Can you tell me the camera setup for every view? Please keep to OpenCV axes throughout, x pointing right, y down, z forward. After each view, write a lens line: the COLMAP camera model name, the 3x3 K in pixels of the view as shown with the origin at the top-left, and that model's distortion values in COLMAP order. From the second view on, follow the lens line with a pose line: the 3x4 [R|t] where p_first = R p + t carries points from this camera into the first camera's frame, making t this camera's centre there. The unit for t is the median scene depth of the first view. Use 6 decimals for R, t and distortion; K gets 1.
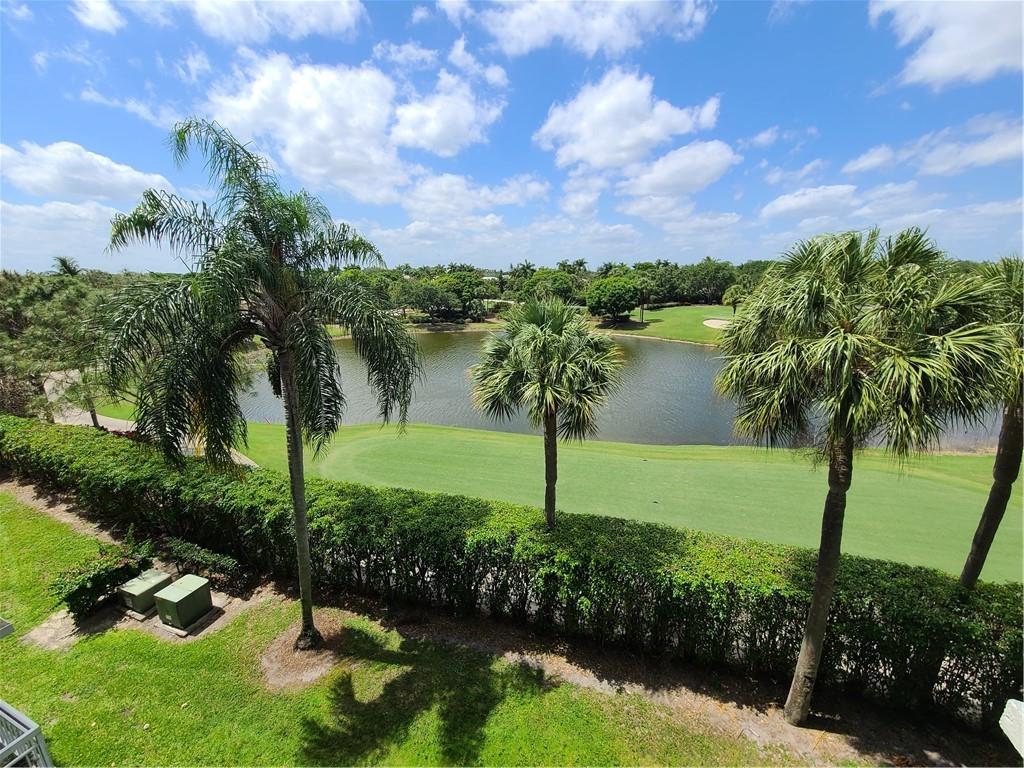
lens RADIAL K [[420.0, 0, 505.9], [0, 420.0, 384.8], [0, 0, 1]] dist [0.003807, -0.001492]
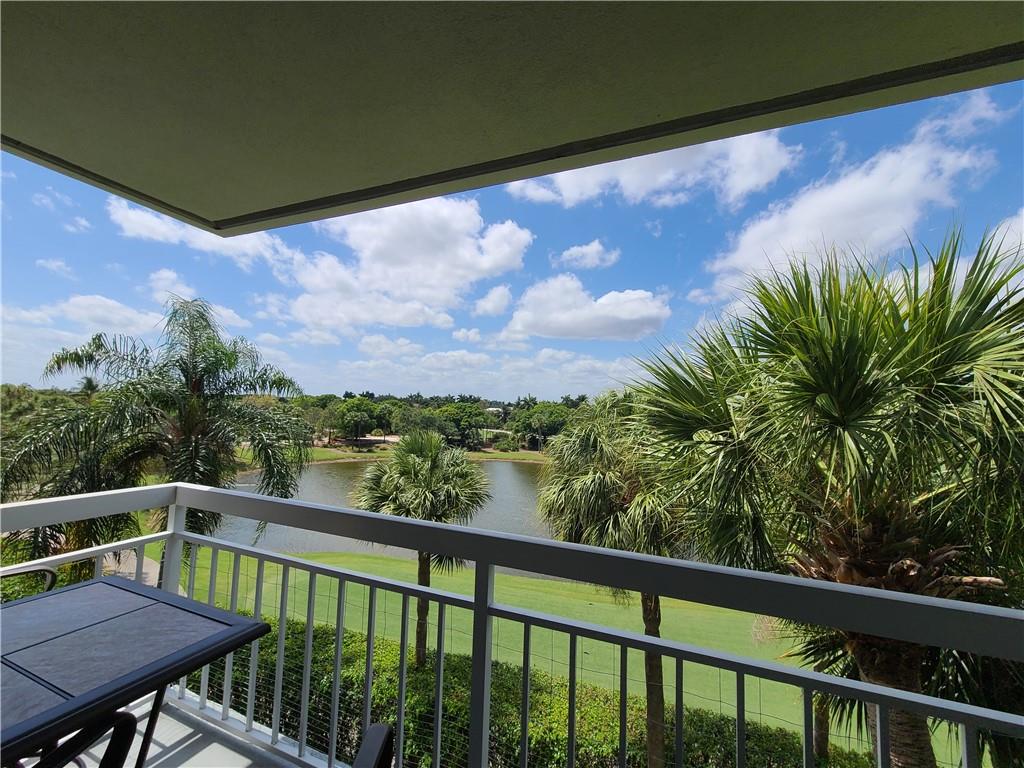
lens RADIAL K [[420.0, 0, 509.5], [0, 420.0, 376.7], [0, 0, 1]] dist [0.003807, -0.001492]
pose [[0.999221, 0.028381, -0.027408, 0.293055], [-0.035673, 0.946636, -0.320326, 0.014011], [0.016854, 0.321054, 0.946911, -0.096663]]
